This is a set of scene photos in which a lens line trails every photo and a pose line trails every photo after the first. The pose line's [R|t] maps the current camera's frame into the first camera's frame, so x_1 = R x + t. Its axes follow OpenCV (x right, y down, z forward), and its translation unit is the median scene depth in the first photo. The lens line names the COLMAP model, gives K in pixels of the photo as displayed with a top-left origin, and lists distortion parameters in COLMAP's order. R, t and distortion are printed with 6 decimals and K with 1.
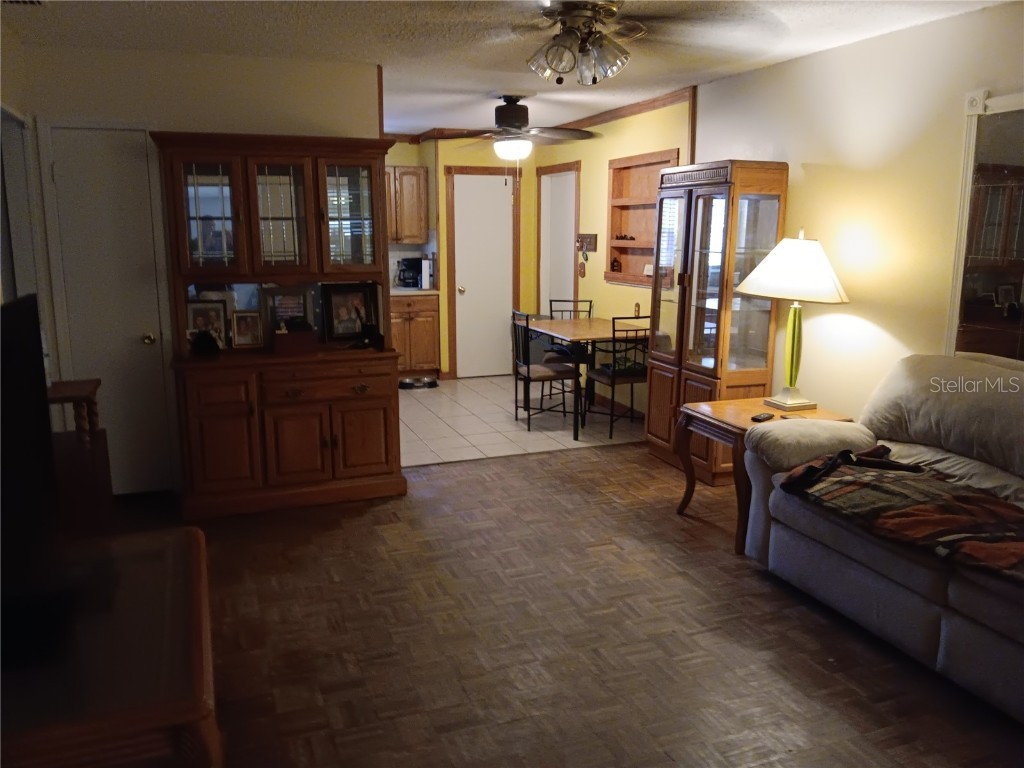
lens RADIAL K [[786.9, 0, 509.3], [0, 786.9, 386.8], [0, 0, 1]] dist [0.011864, -0.007251]
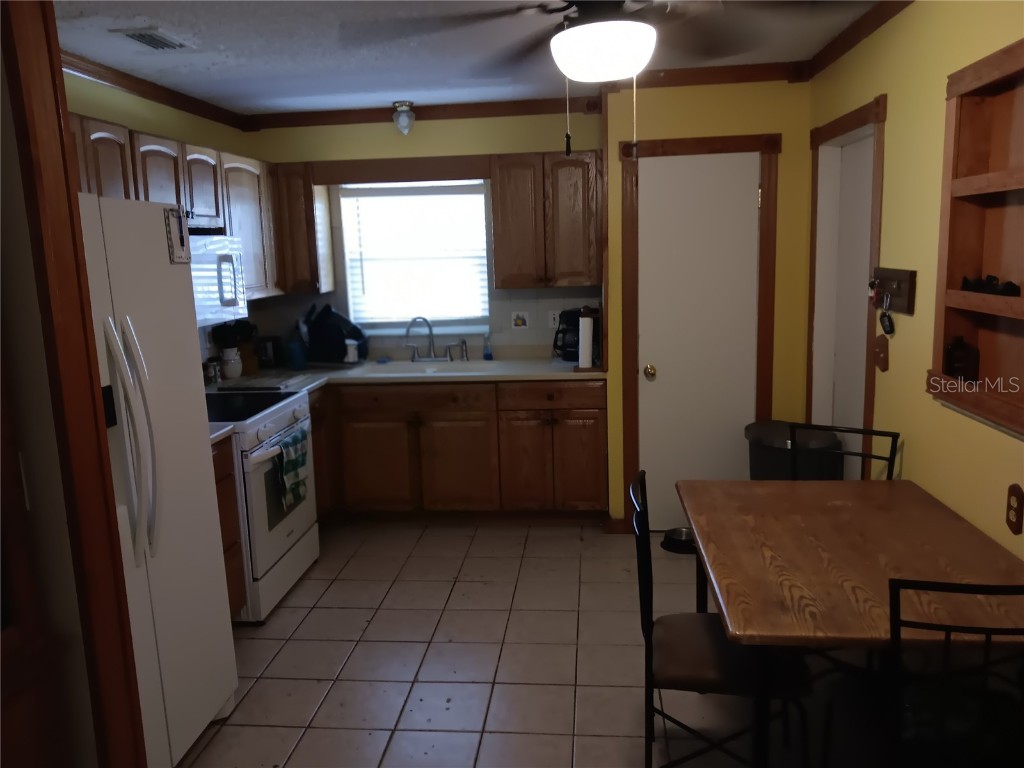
lens RADIAL K [[786.9, 0, 512.8], [0, 786.9, 375.7], [0, 0, 1]] dist [0.011864, -0.007251]
pose [[0.895149, 0.047203, -0.443260, 0.096938], [-0.062313, 0.997865, -0.019576, -0.108243], [0.441389, 0.045145, 0.896179, 0.497781]]
